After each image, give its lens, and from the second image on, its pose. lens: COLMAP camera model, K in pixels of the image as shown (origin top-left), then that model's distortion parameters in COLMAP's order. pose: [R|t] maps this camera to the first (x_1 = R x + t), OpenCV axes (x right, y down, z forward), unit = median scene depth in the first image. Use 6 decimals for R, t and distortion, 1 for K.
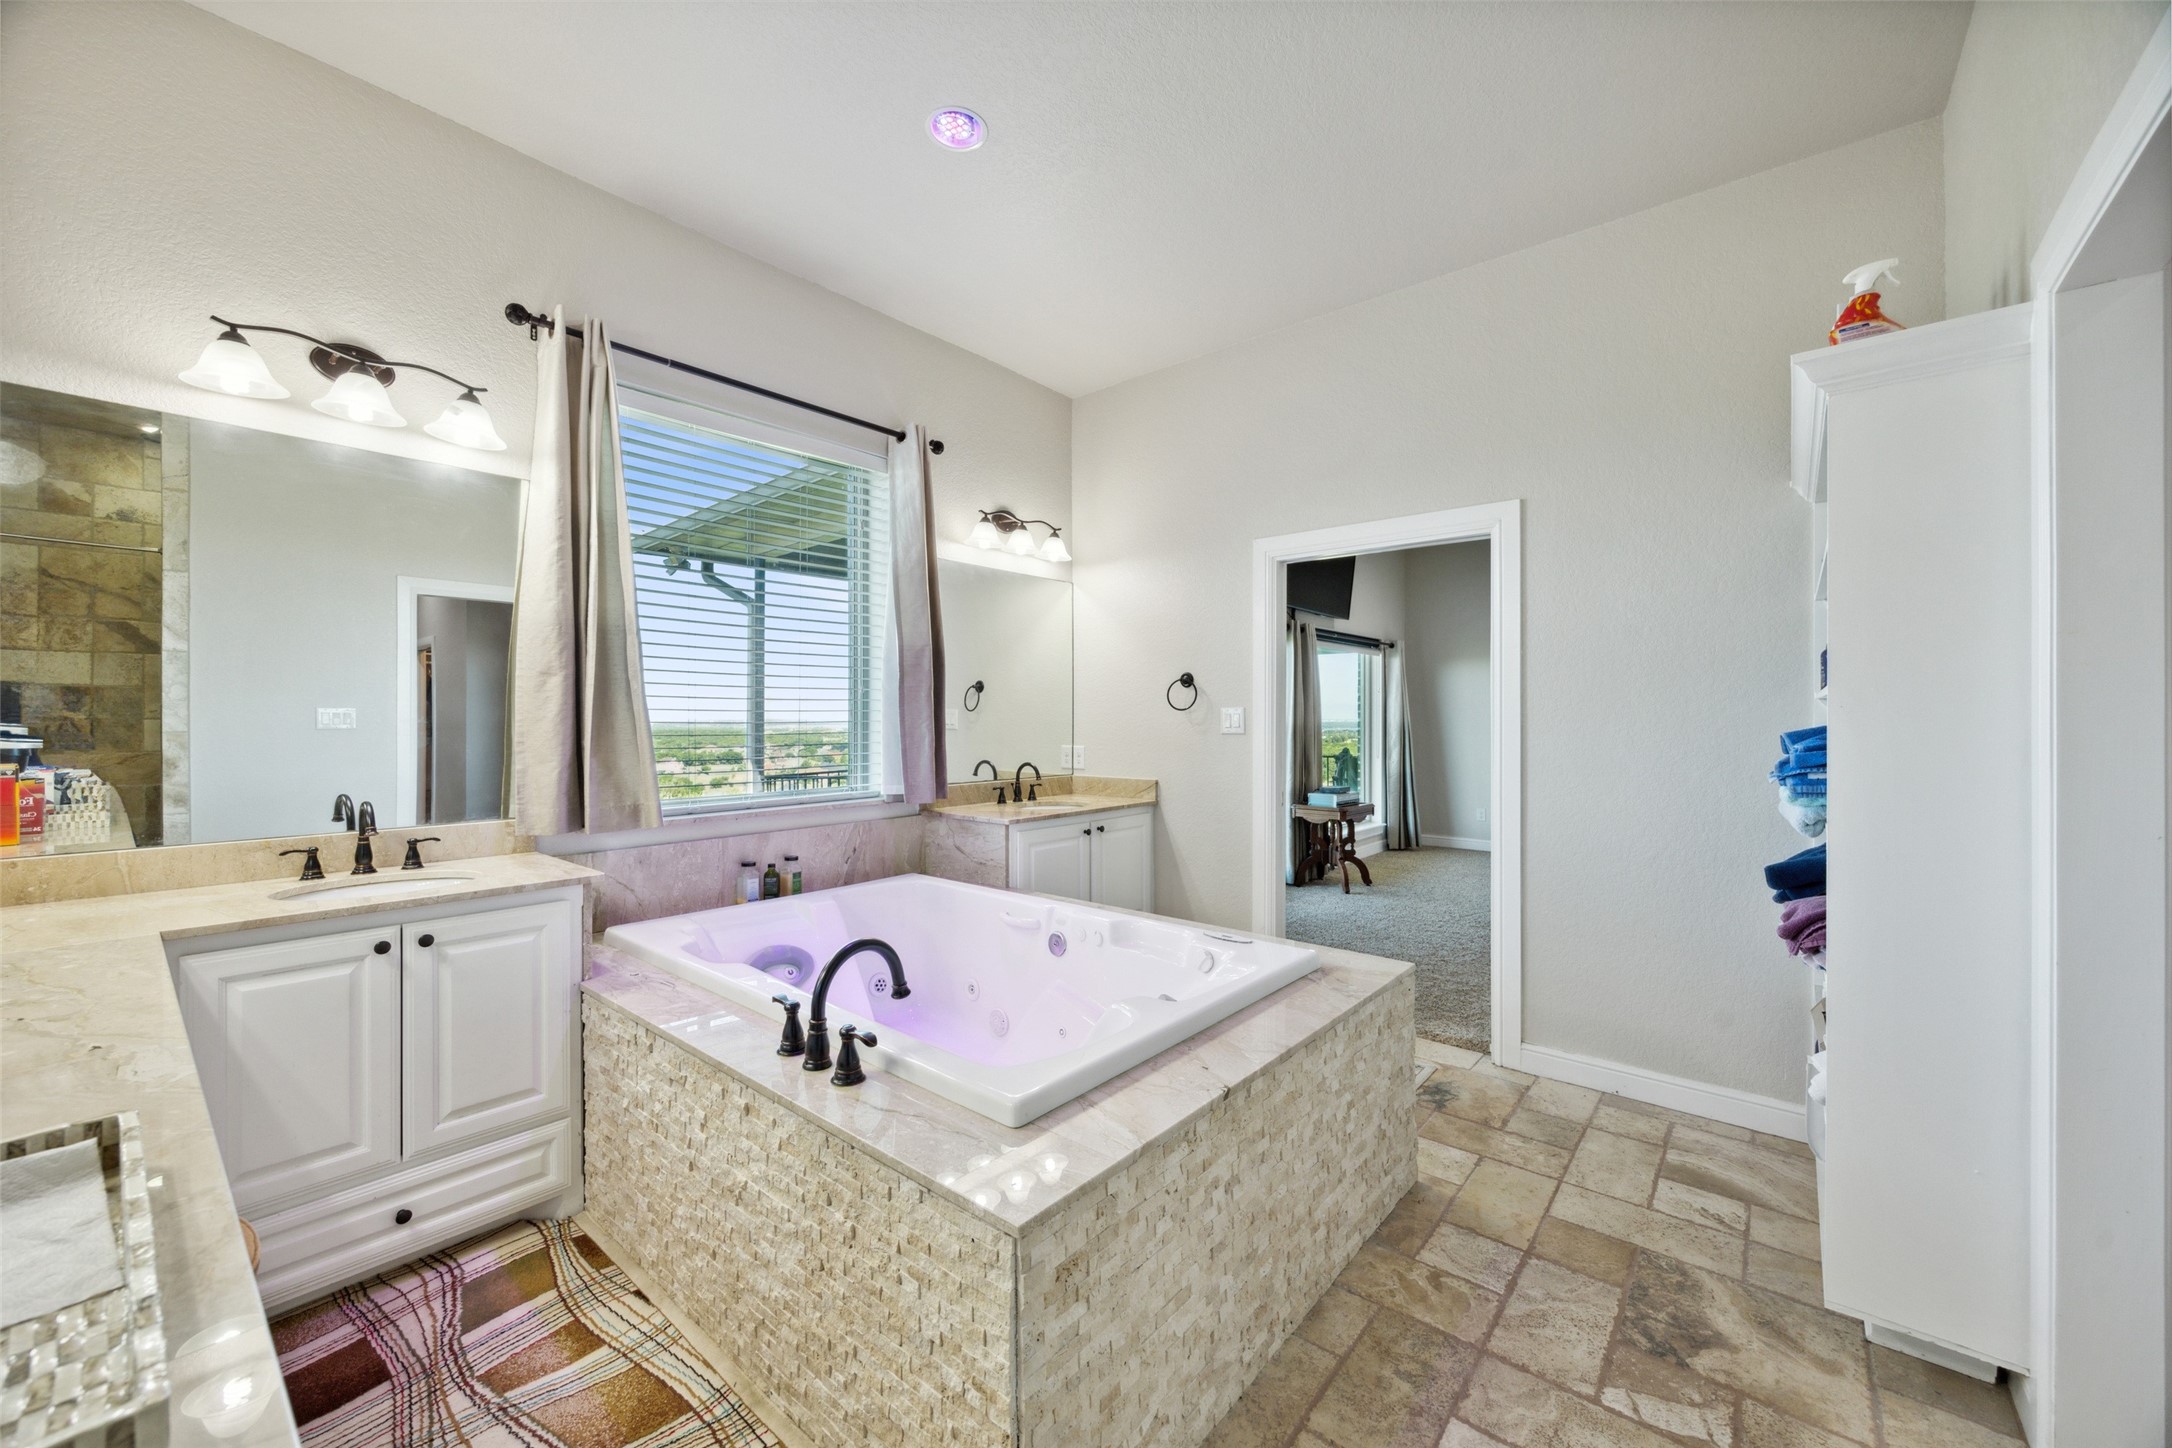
lens RADIAL K [[827.3, 0, 1086.0], [0, 827.3, 724.0], [0, 0, 1]] dist [0.000016, 0.000026]
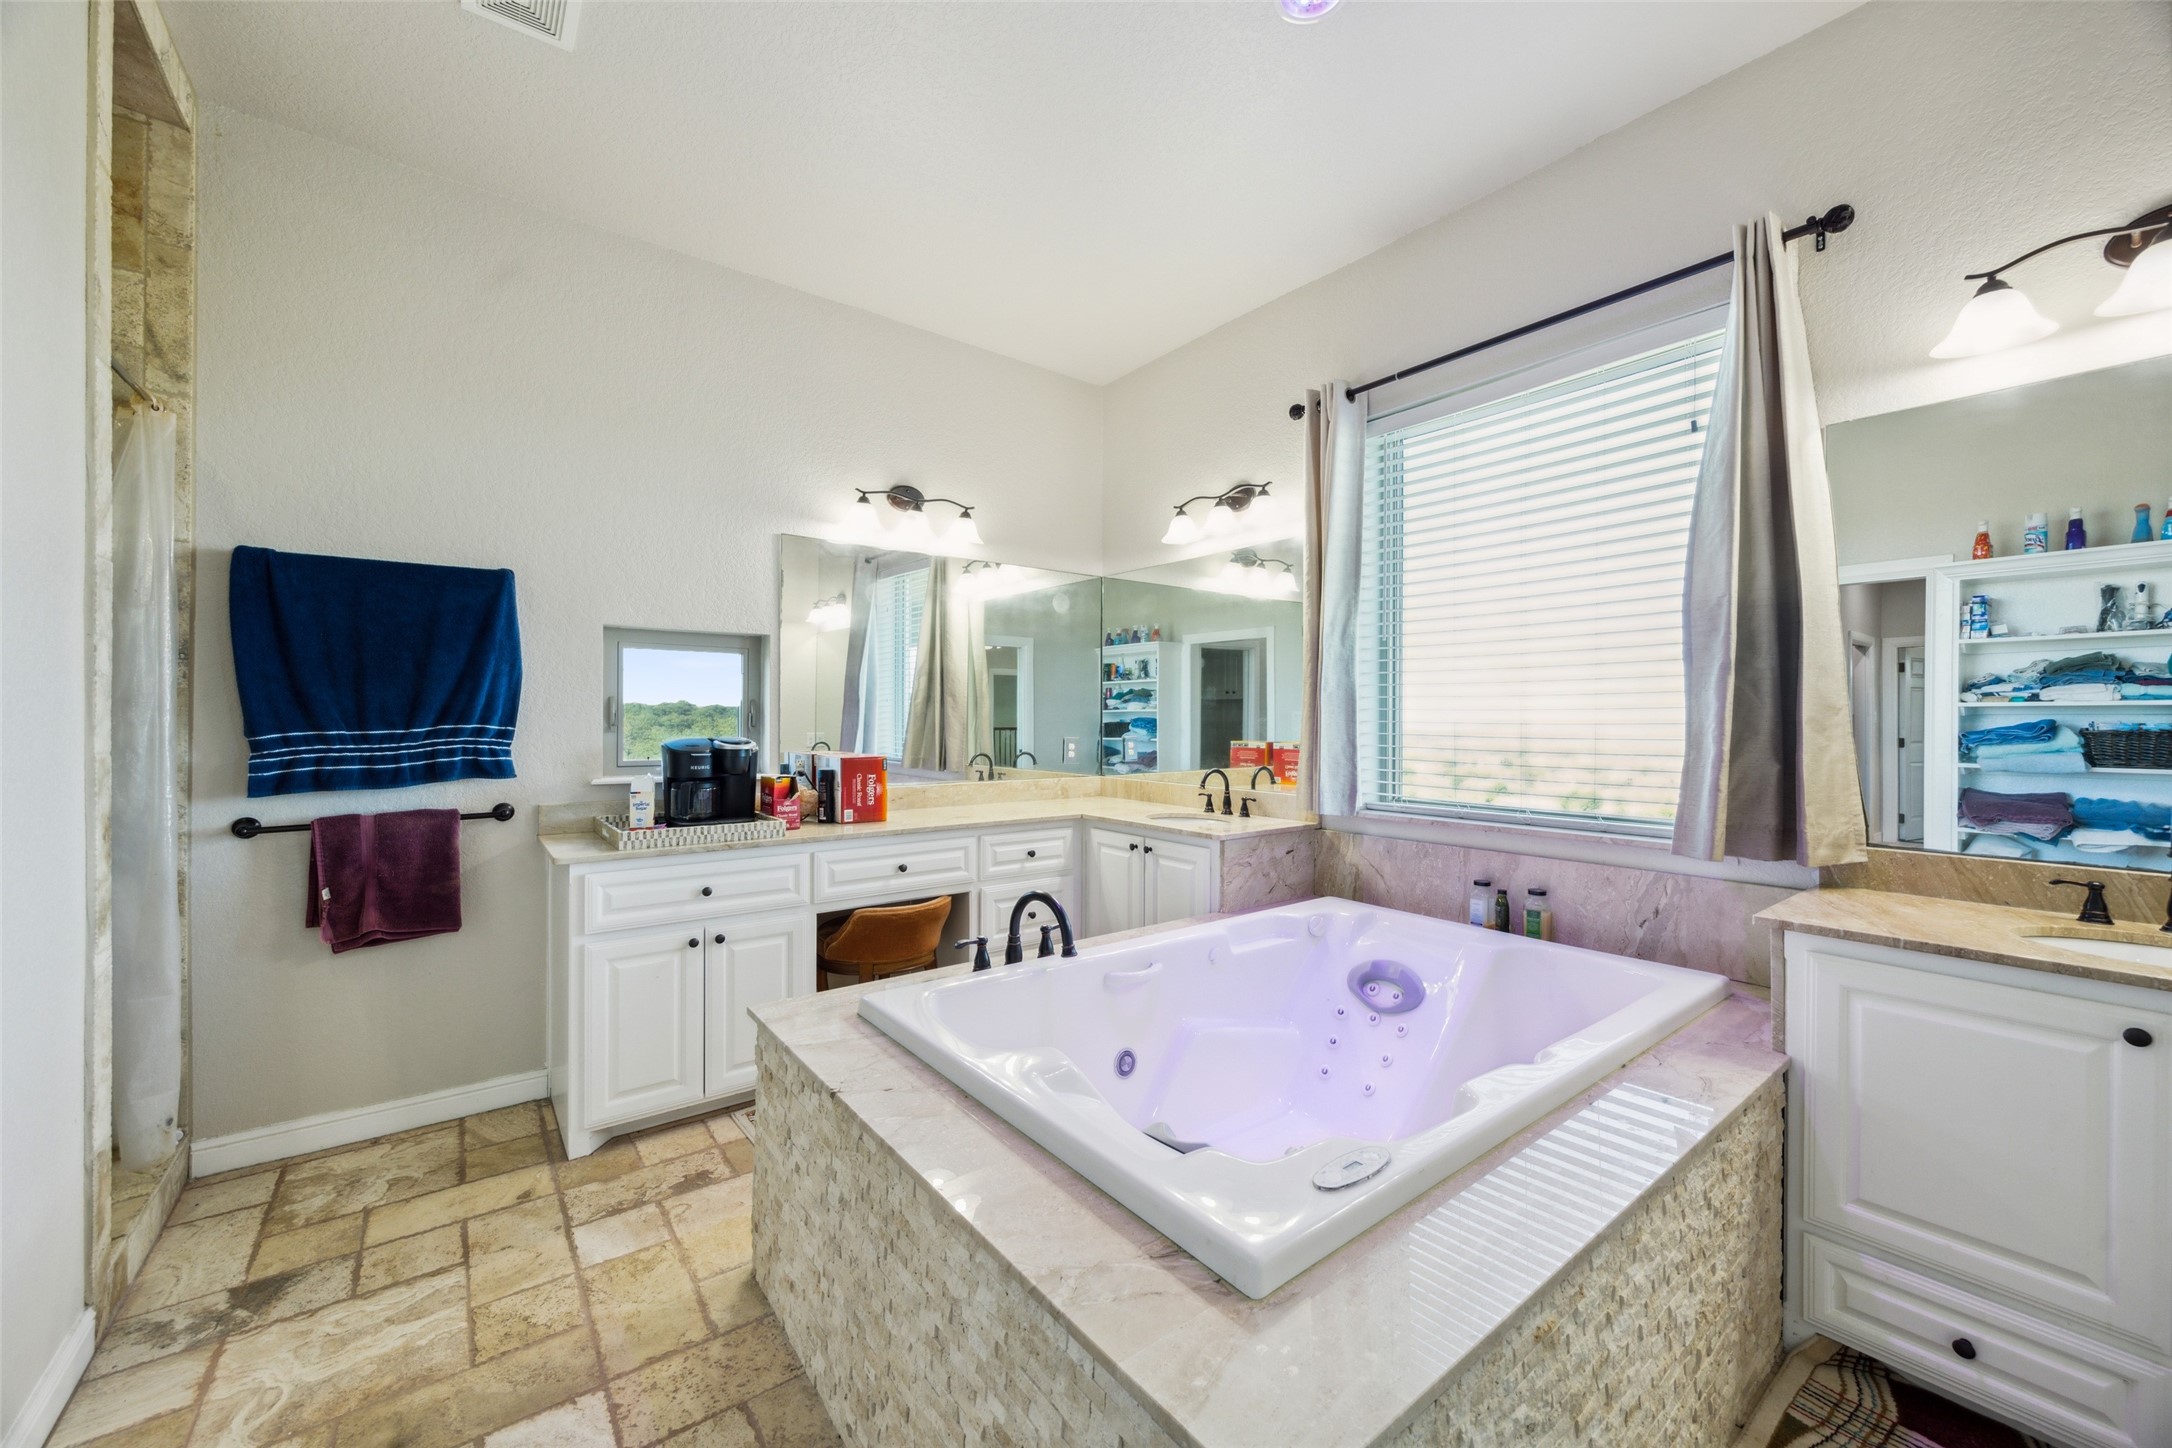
lens RADIAL K [[827.3, 0, 1086.0], [0, 827.3, 724.0], [0, 0, 1]] dist [0.000016, 0.000026]
pose [[-0.208987, -0.002143, -0.977916, 0.735904], [-0.015399, 0.999881, 0.001100, 0.006987], [0.977797, 0.015289, -0.208995, 1.039974]]
